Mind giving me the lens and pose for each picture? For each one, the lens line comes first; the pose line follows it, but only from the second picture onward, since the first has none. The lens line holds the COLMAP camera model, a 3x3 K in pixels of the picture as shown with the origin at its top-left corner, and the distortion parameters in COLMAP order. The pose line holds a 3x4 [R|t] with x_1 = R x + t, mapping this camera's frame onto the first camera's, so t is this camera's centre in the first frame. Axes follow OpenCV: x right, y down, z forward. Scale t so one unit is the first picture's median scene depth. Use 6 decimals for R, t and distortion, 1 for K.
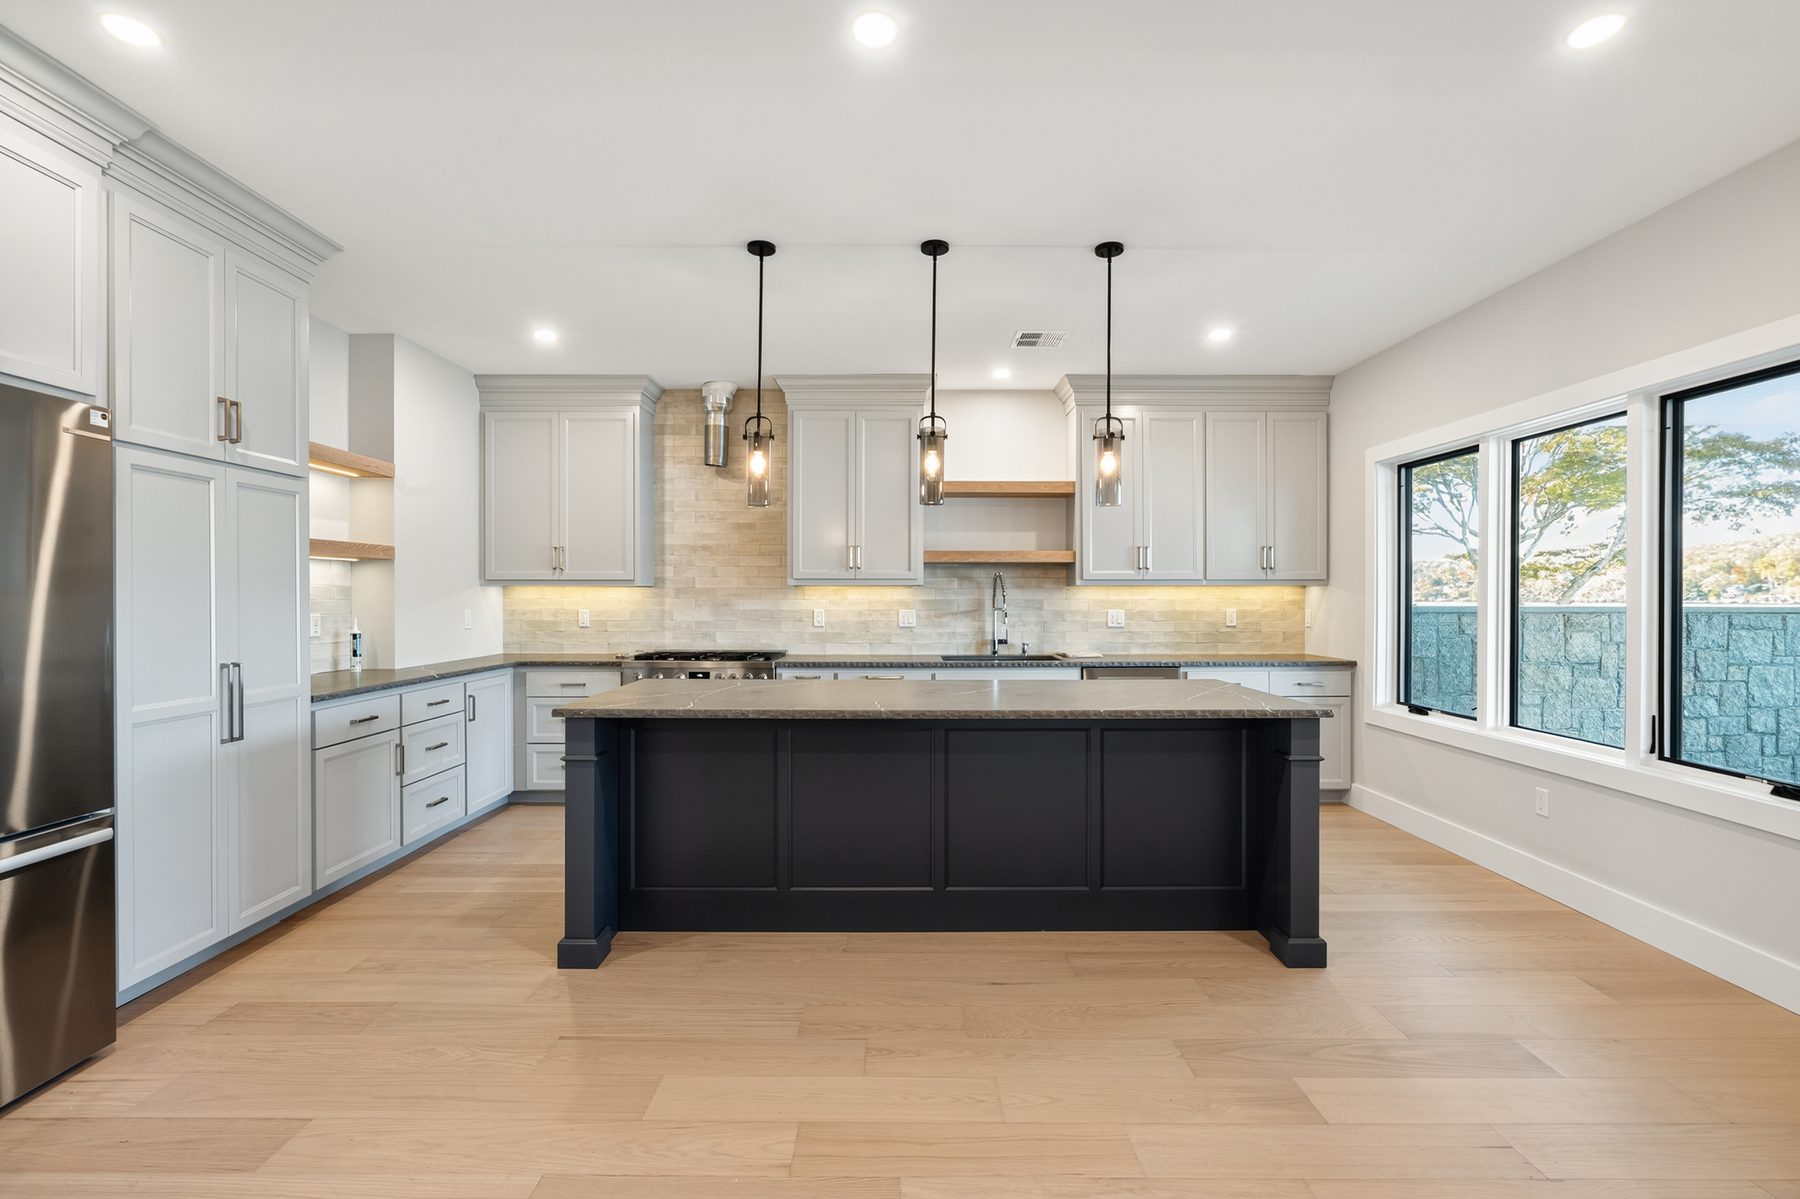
lens RADIAL K [[840.8, 0, 900.0], [0, 840.8, 599.5], [0, 0, 1]] dist [0.001849, 0.000027]
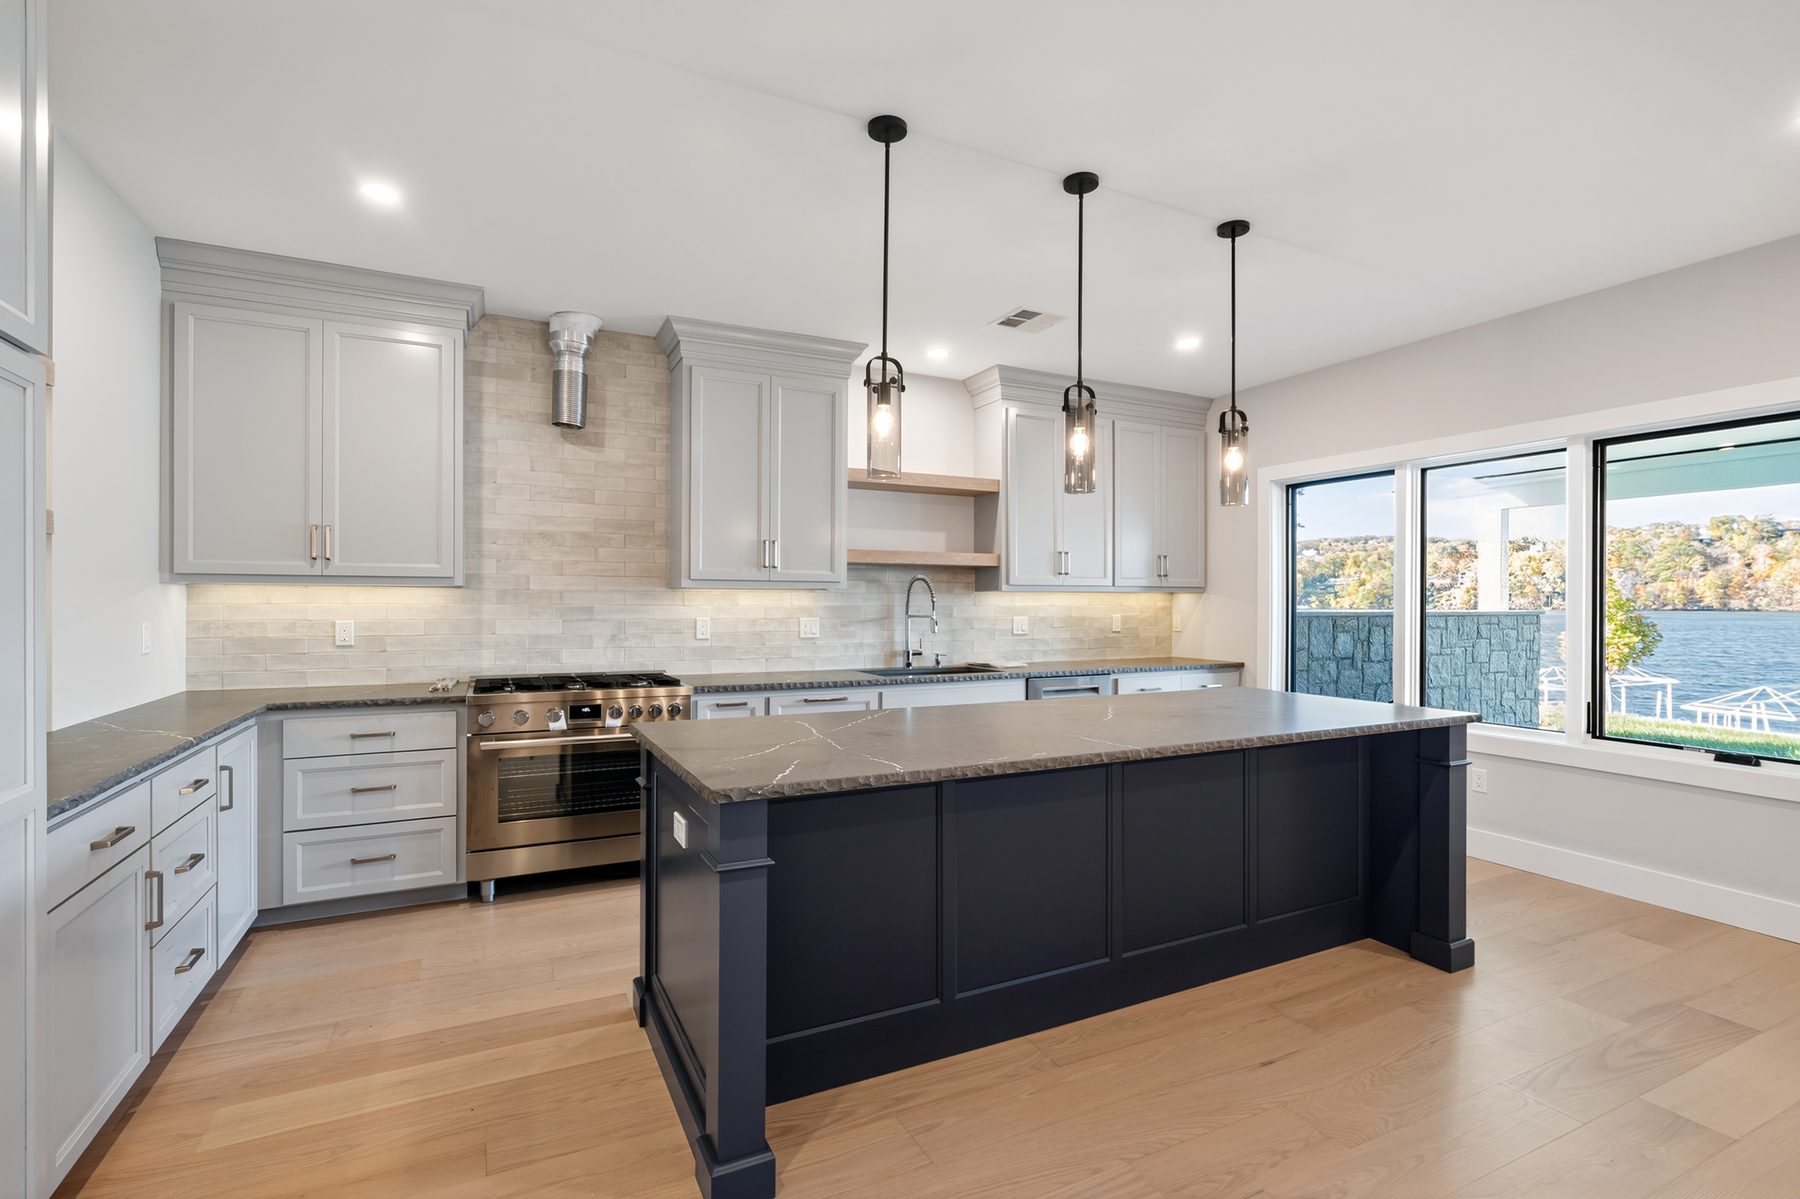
lens RADIAL K [[830.6, 0, 901.4], [0, 830.6, 595.7], [0, 0, 1]] dist [0.000396, 0.001603]
pose [[0.887805, 0.006026, 0.460180, -0.306094], [-0.001019, 0.999938, -0.011128, -0.000789], [-0.460219, 0.009411, 0.887756, 0.219356]]
